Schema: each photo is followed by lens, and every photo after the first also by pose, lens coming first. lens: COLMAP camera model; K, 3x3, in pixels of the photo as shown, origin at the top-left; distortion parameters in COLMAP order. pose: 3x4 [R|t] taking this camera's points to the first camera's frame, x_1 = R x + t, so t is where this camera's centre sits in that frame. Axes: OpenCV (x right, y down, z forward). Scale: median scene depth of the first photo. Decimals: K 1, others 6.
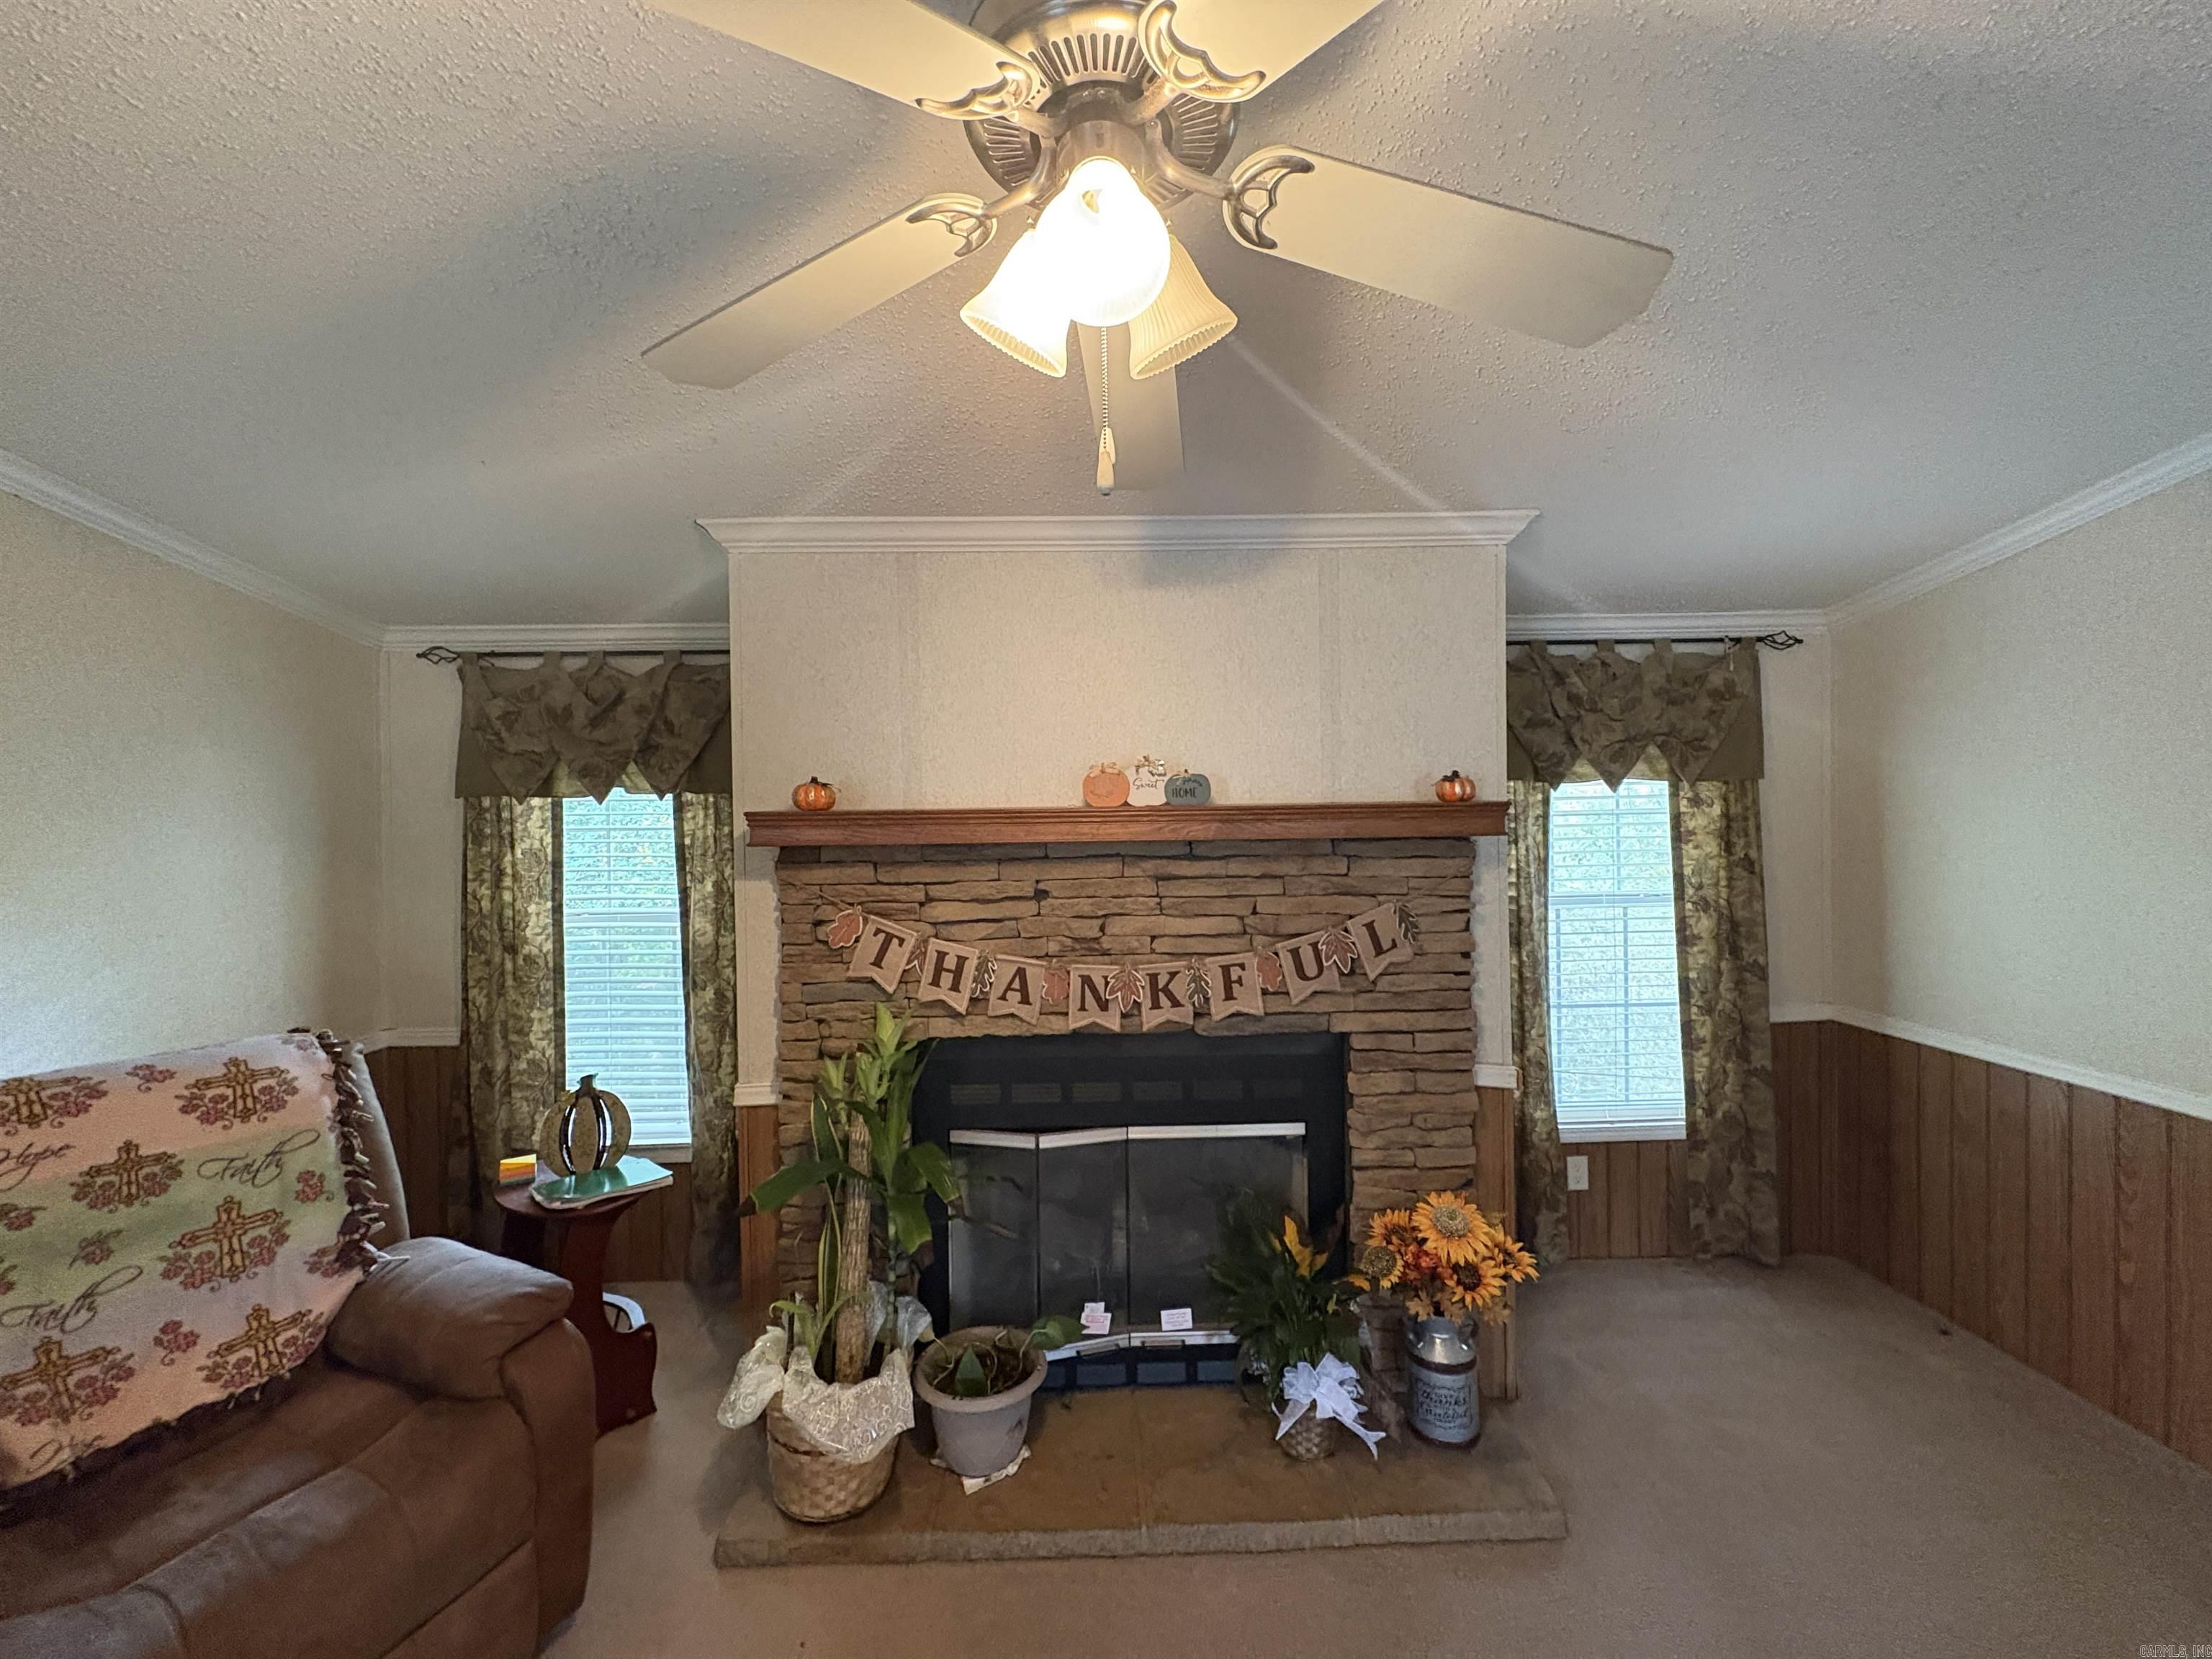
lens RADIAL K [[880.4, 0, 1104.5], [0, 880.4, 834.7], [0, 0, 1]] dist [-0.000463, 0.000518]
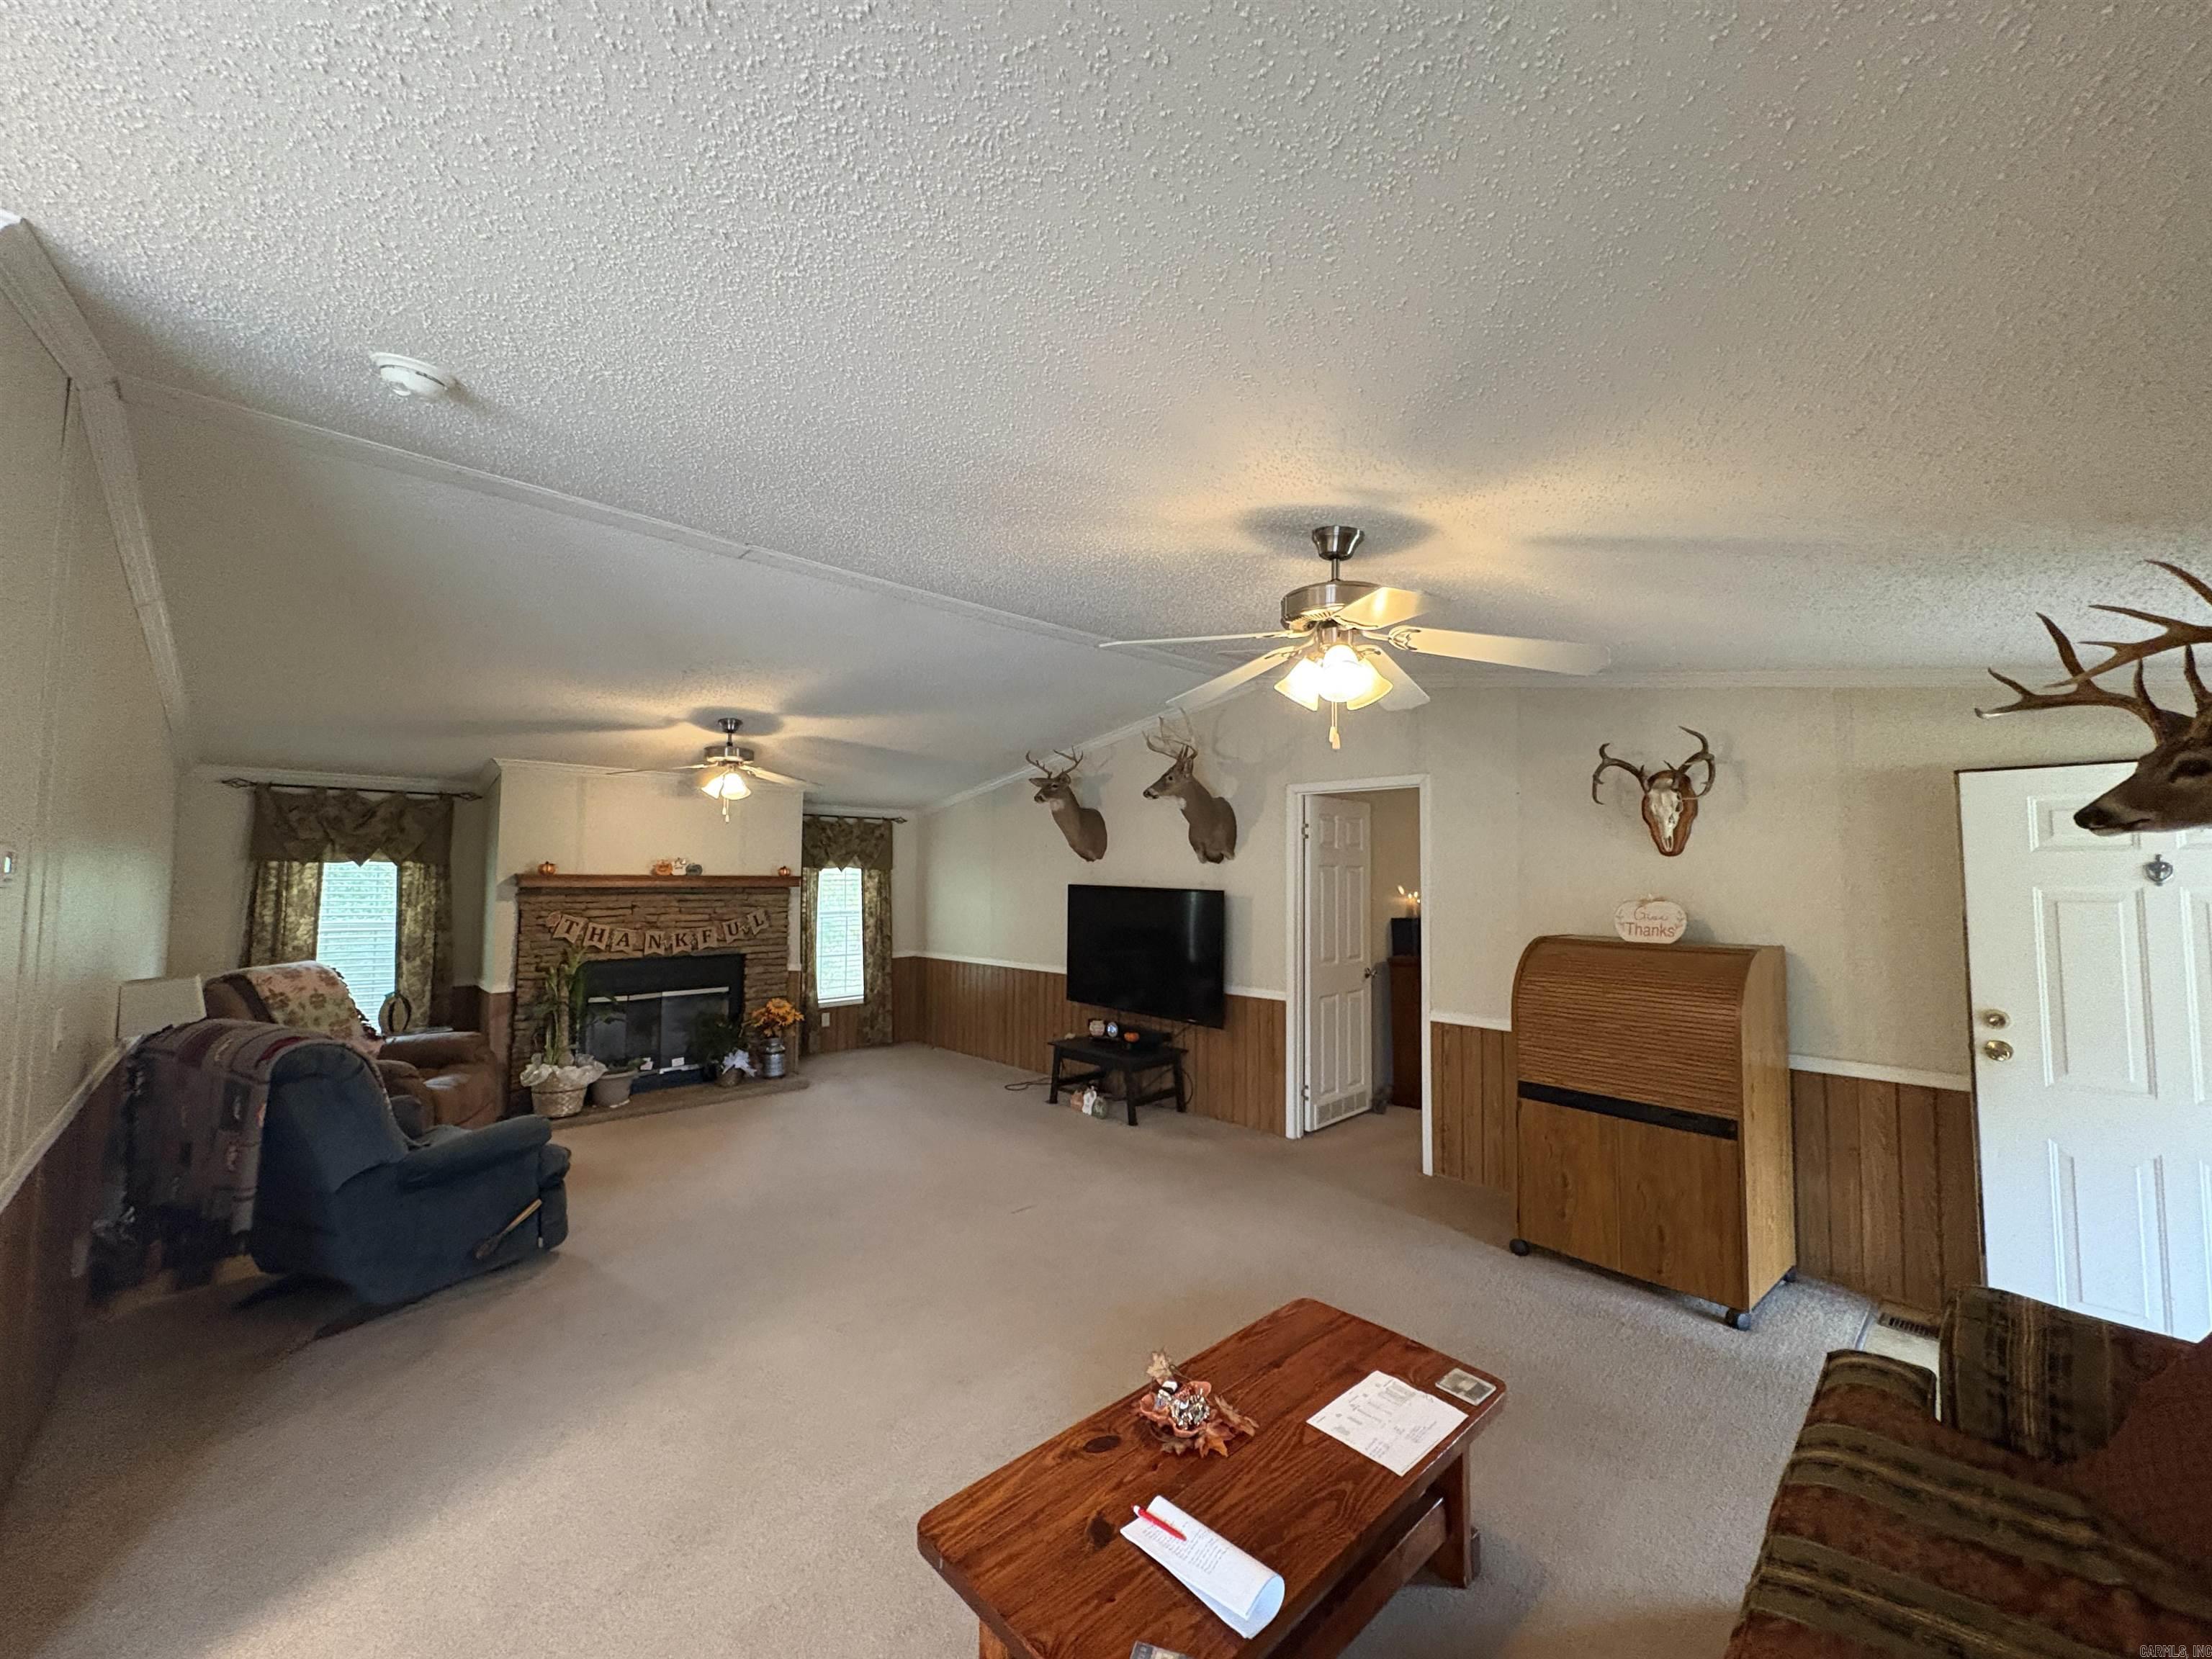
lens RADIAL K [[880.4, 0, 1108.3], [0, 880.4, 826.3], [0, 0, 1]] dist [-0.000463, 0.000518]
pose [[0.738397, 0.058573, 0.671818, -0.702961], [-0.002038, 0.996410, -0.084632, 0.040481], [-0.674363, 0.061123, 0.735866, -1.701978]]
